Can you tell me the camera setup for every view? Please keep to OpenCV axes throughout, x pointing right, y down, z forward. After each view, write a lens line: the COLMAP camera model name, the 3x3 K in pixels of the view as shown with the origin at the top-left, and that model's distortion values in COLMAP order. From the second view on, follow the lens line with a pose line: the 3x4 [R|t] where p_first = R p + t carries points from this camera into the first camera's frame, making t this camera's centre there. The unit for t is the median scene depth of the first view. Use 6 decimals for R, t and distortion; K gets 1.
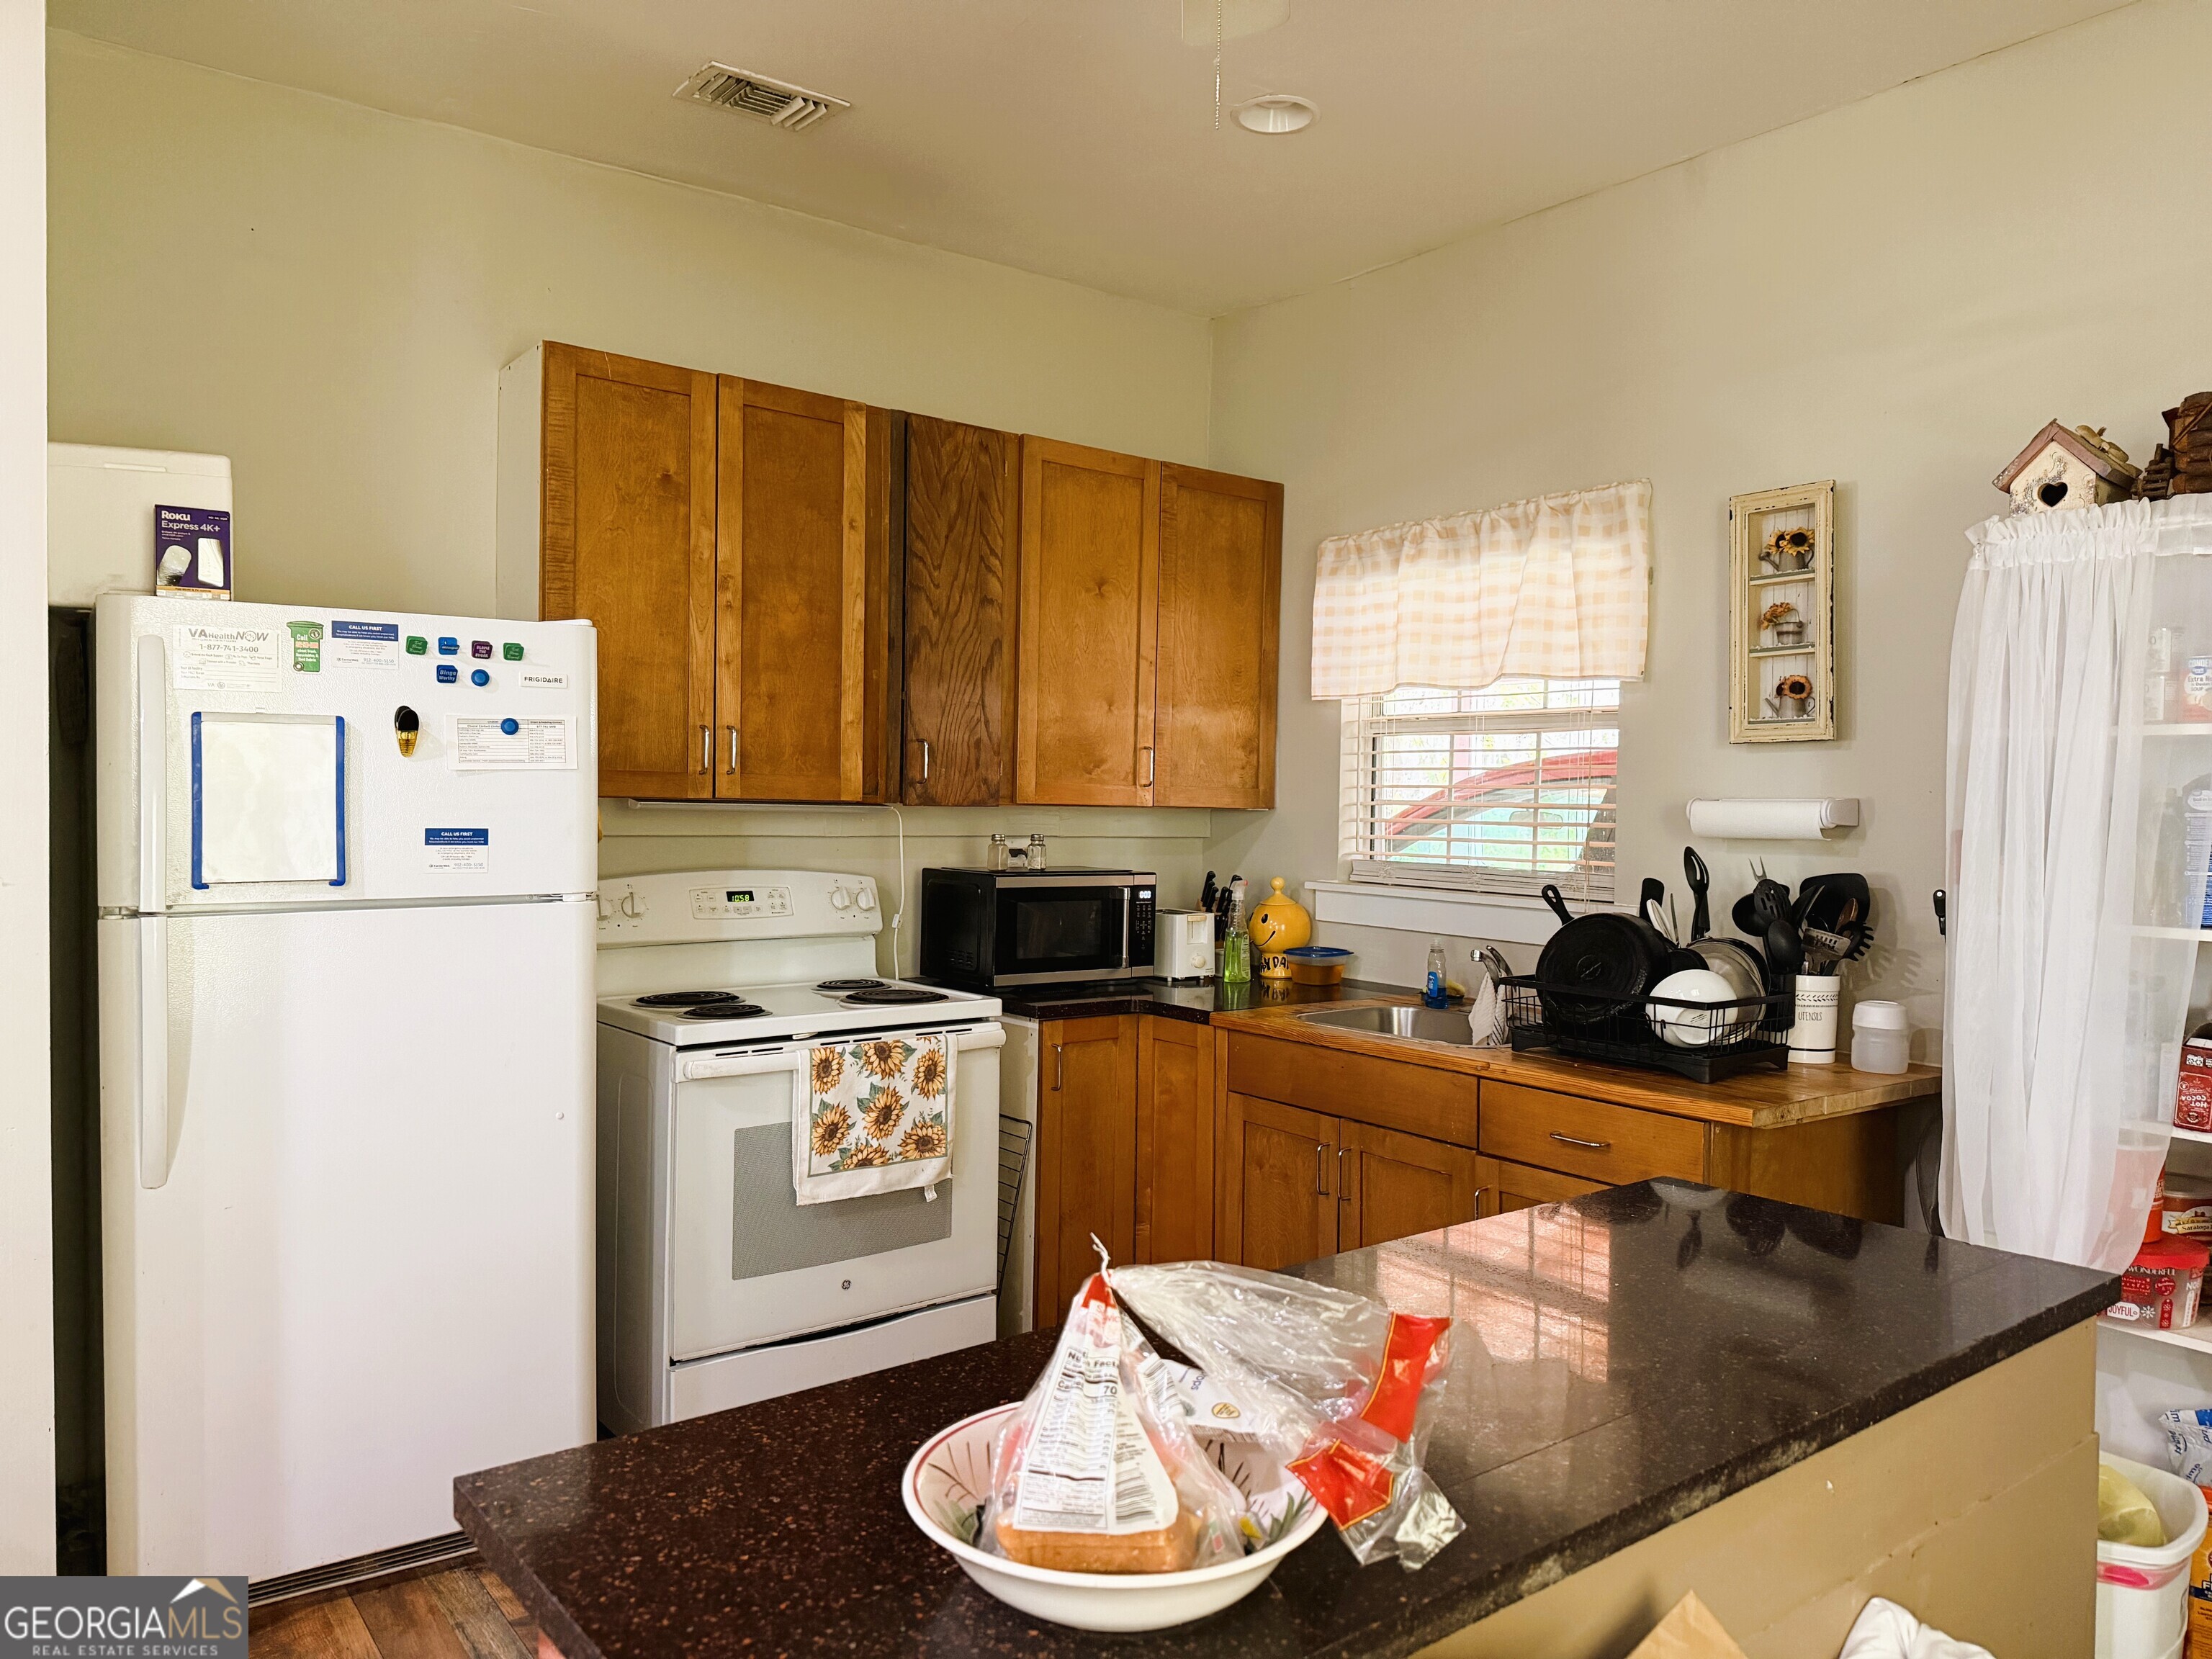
lens RADIAL K [[1522.5, 0, 1106.0], [0, 1522.5, 829.5], [0, 0, 1]] dist [0.131472, -0.243163]
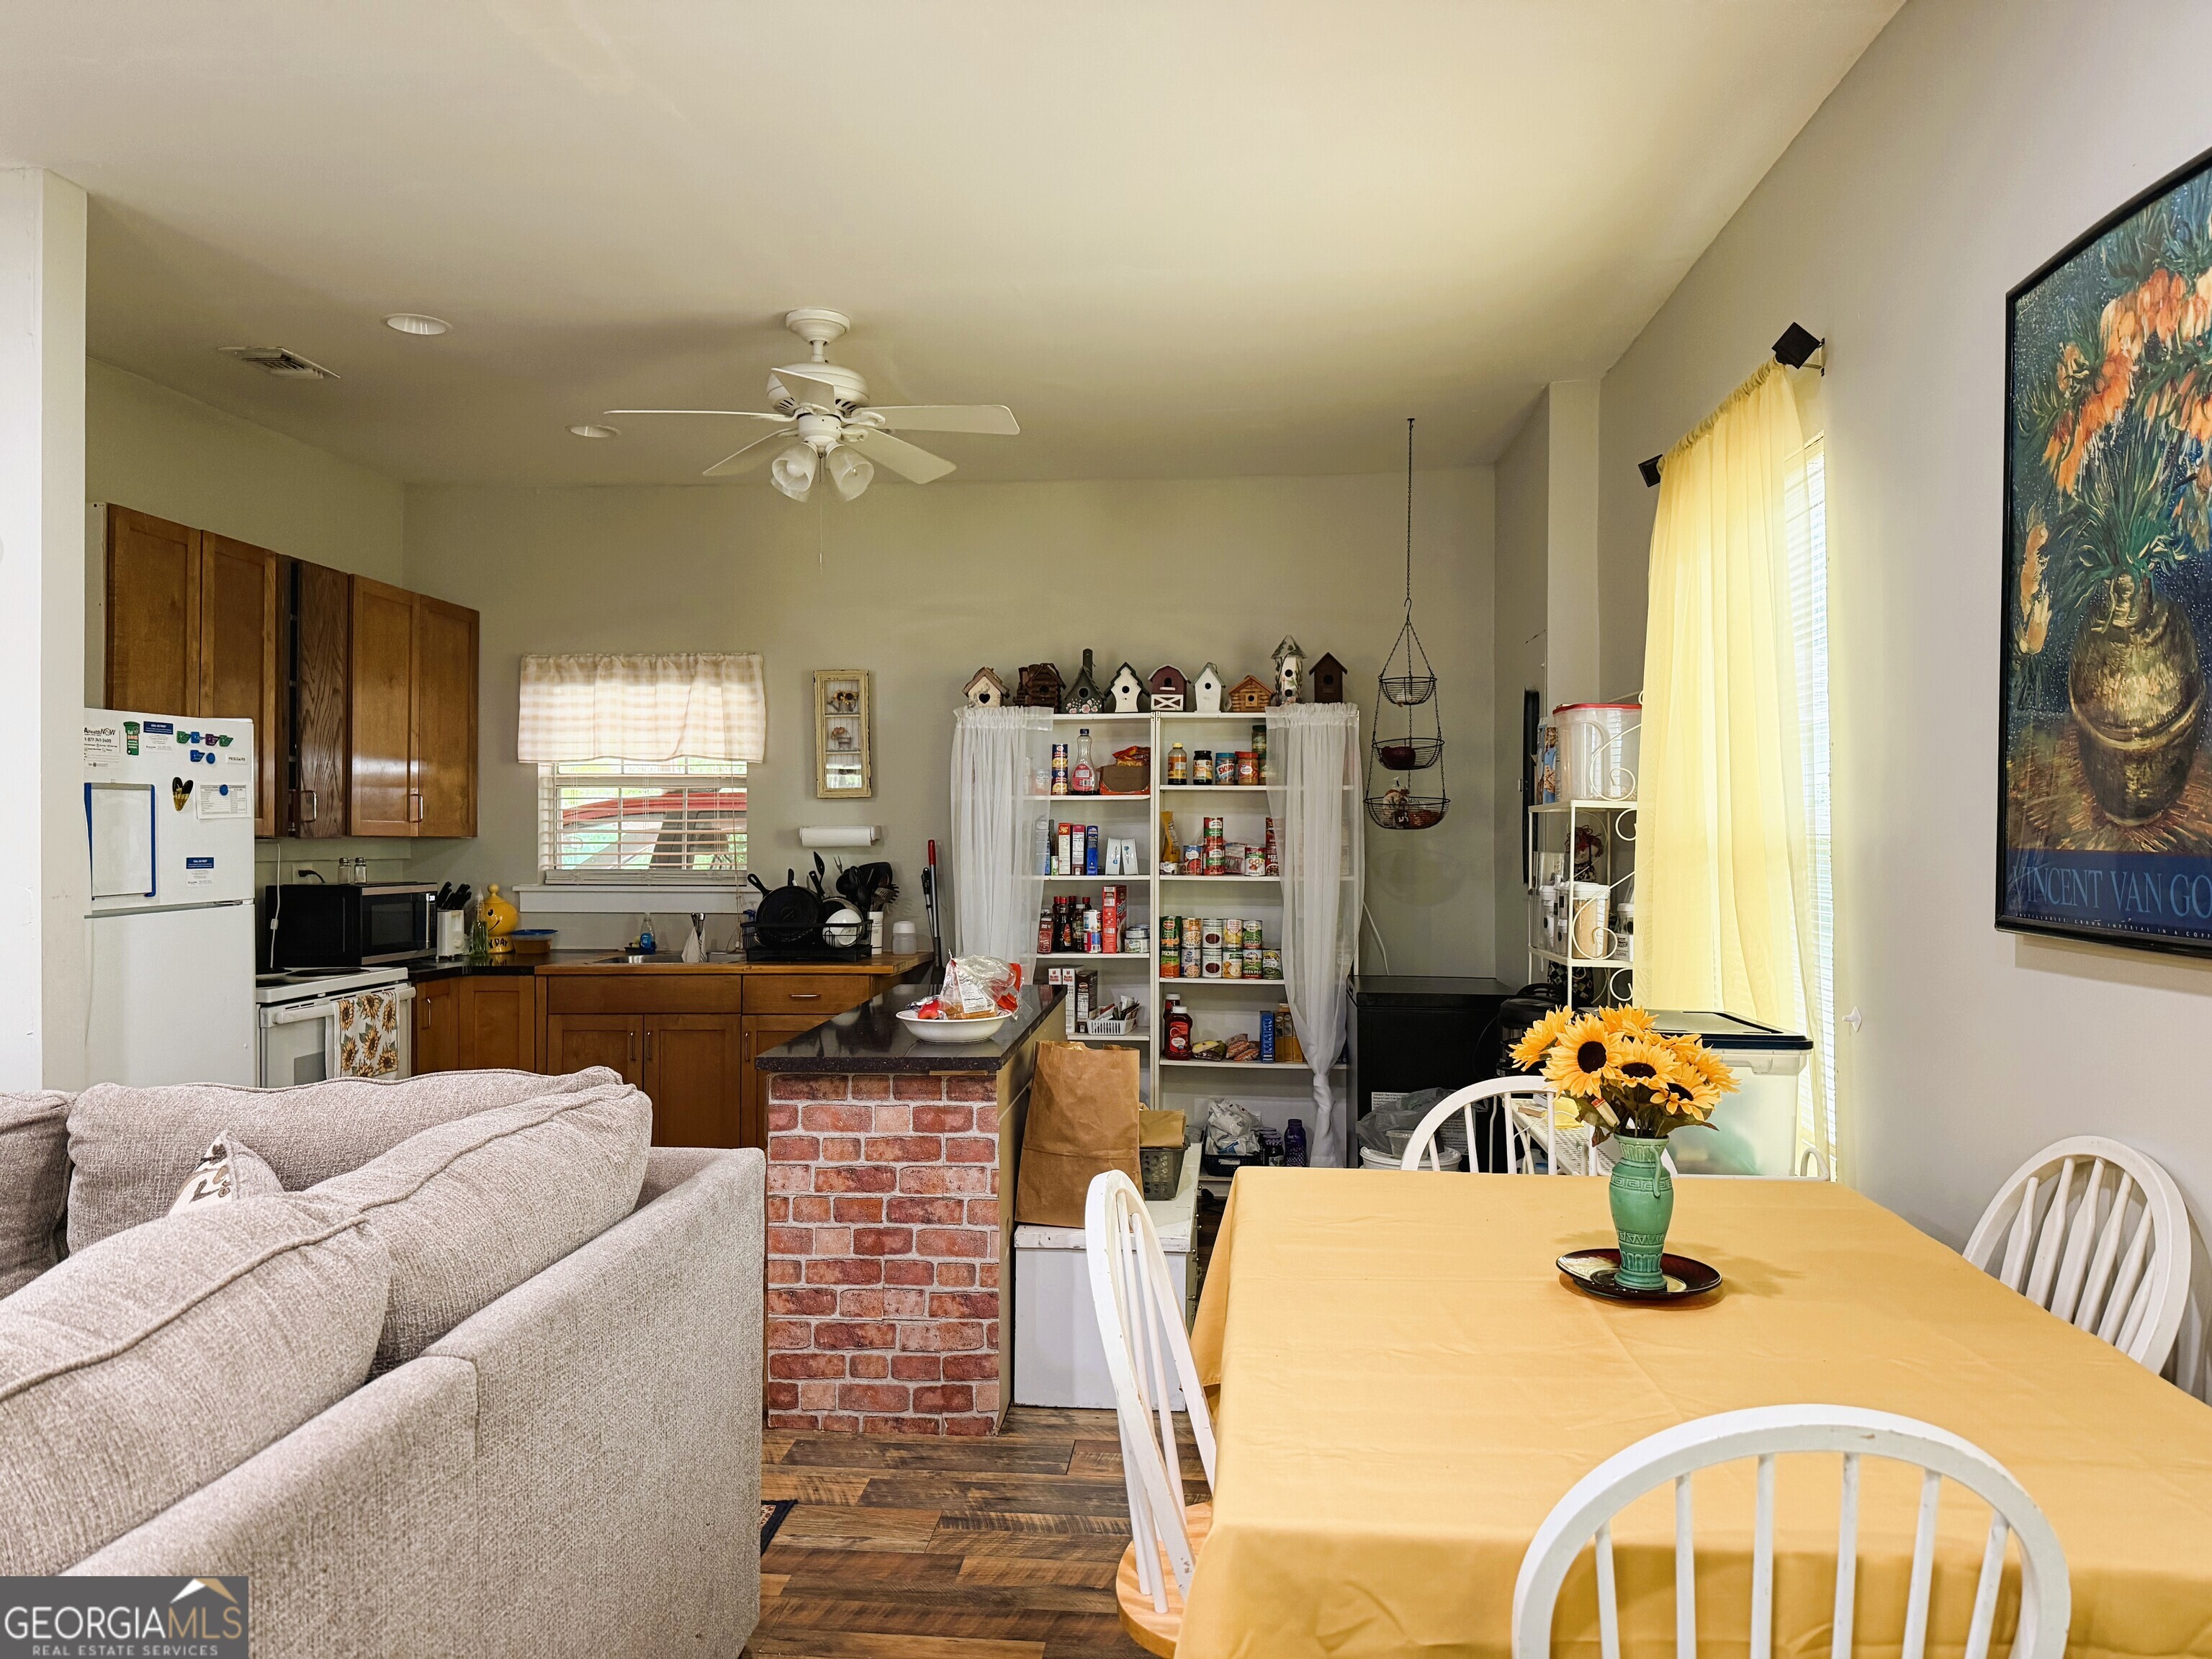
lens RADIAL K [[1522.5, 0, 1106.0], [0, 1522.5, 829.5], [0, 0, 1]] dist [0.131472, -0.243163]
pose [[0.671303, -0.014336, 0.741045, -0.741746], [0.026044, 0.999652, -0.004253, 0.001066], [-0.740726, 0.022155, 0.671442, -0.529264]]
